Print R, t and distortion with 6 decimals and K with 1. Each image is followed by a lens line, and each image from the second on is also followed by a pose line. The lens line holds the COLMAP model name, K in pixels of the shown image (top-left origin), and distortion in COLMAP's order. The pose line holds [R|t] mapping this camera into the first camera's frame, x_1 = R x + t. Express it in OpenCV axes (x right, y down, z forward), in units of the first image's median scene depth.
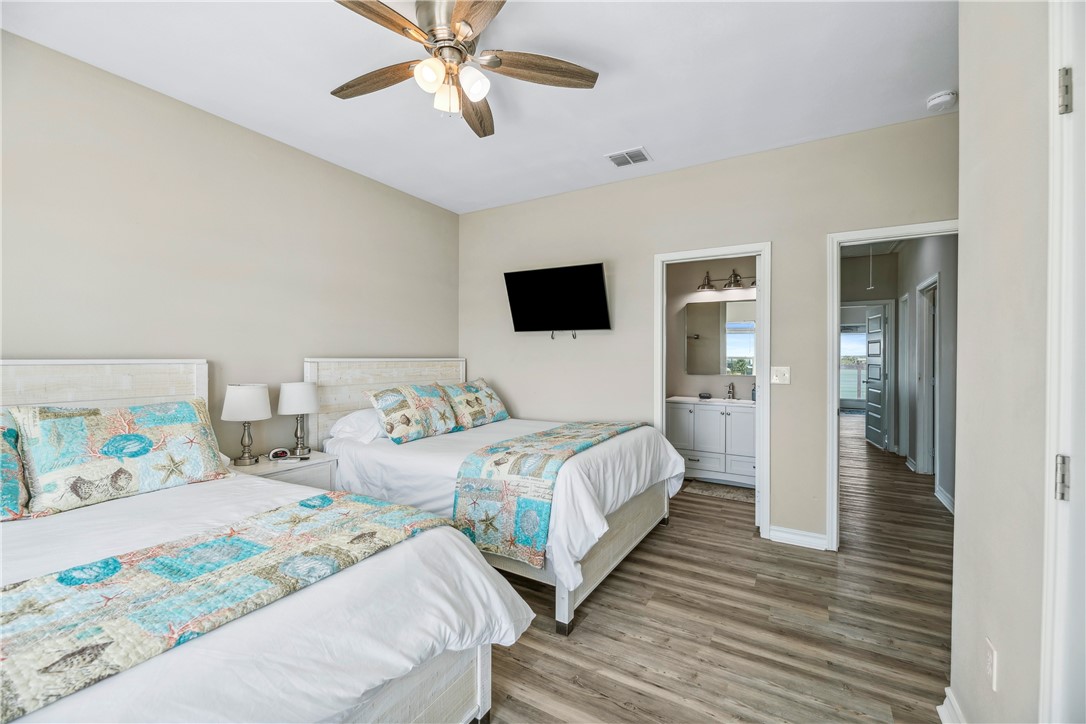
lens RADIAL K [[443.4, 0, 549.1], [0, 443.4, 360.5], [0, 0, 1]] dist [-0.004703, -0.001345]
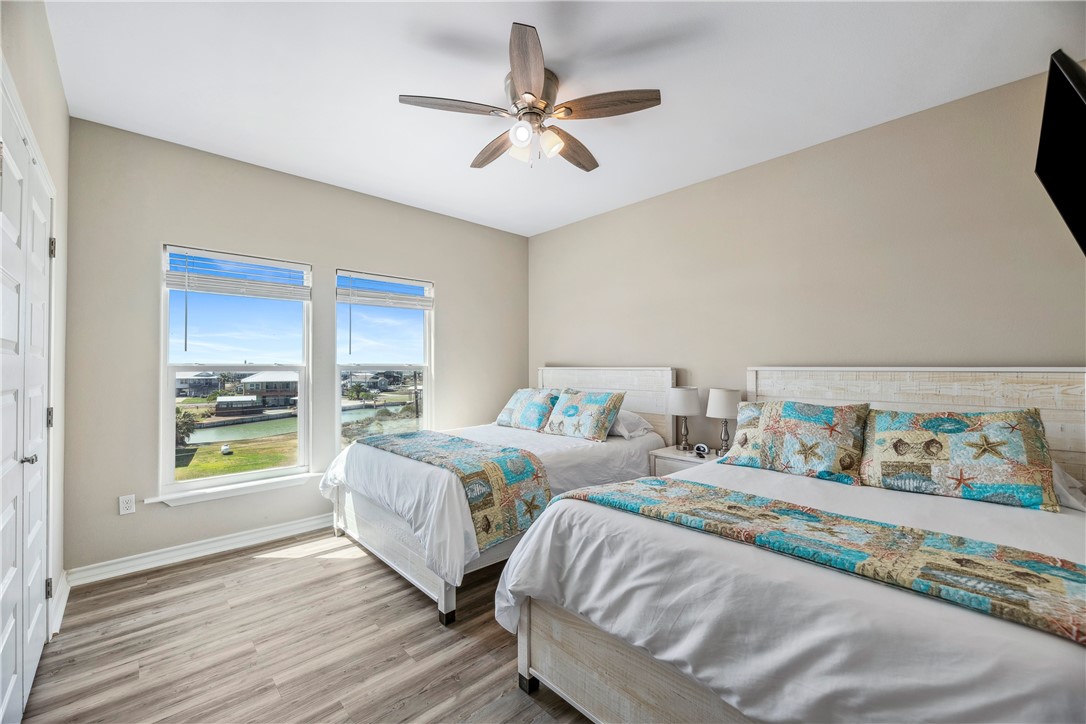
lens RADIAL K [[443.4, 0, 554.5], [0, 443.4, 365.6], [0, 0, 1]] dist [-0.004703, -0.001345]
pose [[-0.269227, -0.002869, -0.963073, 0.551532], [-0.007033, 0.999975, -0.001013, -0.003431], [0.963051, 0.006500, -0.269240, 0.832241]]
